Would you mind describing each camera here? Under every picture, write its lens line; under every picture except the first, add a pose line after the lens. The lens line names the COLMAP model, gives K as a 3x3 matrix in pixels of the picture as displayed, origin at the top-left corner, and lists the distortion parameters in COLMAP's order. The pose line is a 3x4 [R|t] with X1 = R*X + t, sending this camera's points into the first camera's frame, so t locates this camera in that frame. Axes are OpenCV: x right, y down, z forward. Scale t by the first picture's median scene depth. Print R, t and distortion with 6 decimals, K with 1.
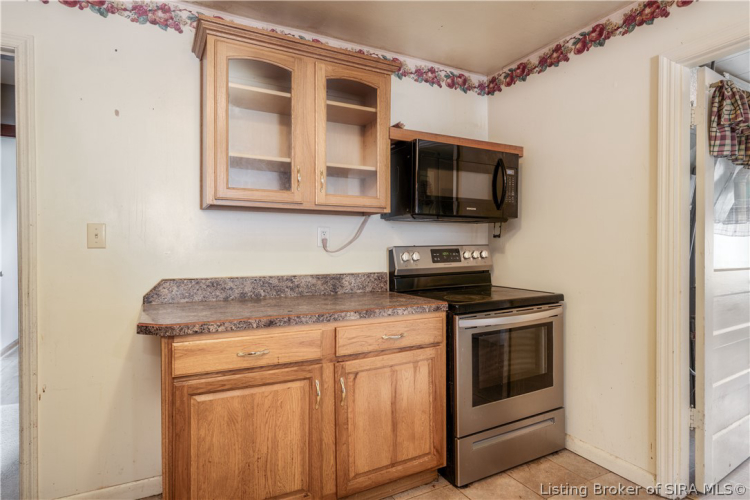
lens RADIAL K [[397.3, 0, 375.0], [0, 397.3, 250.0], [0, 0, 1]] dist [-0.003317, 0.000016]
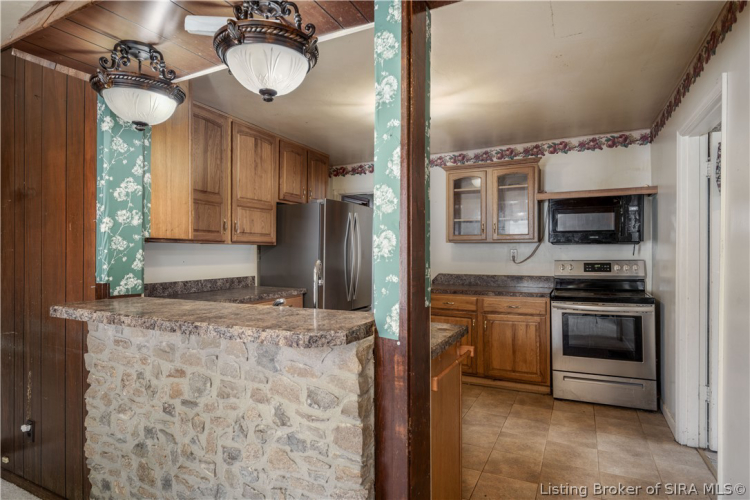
lens RADIAL K [[397.3, 0, 375.0], [0, 397.3, 250.0], [0, 0, 1]] dist [-0.003317, 0.000016]
pose [[0.568845, -0.003871, -0.822436, 1.030554], [-0.004358, 0.999961, -0.007721, -0.039432], [0.822434, 0.007976, 0.568805, -0.566608]]
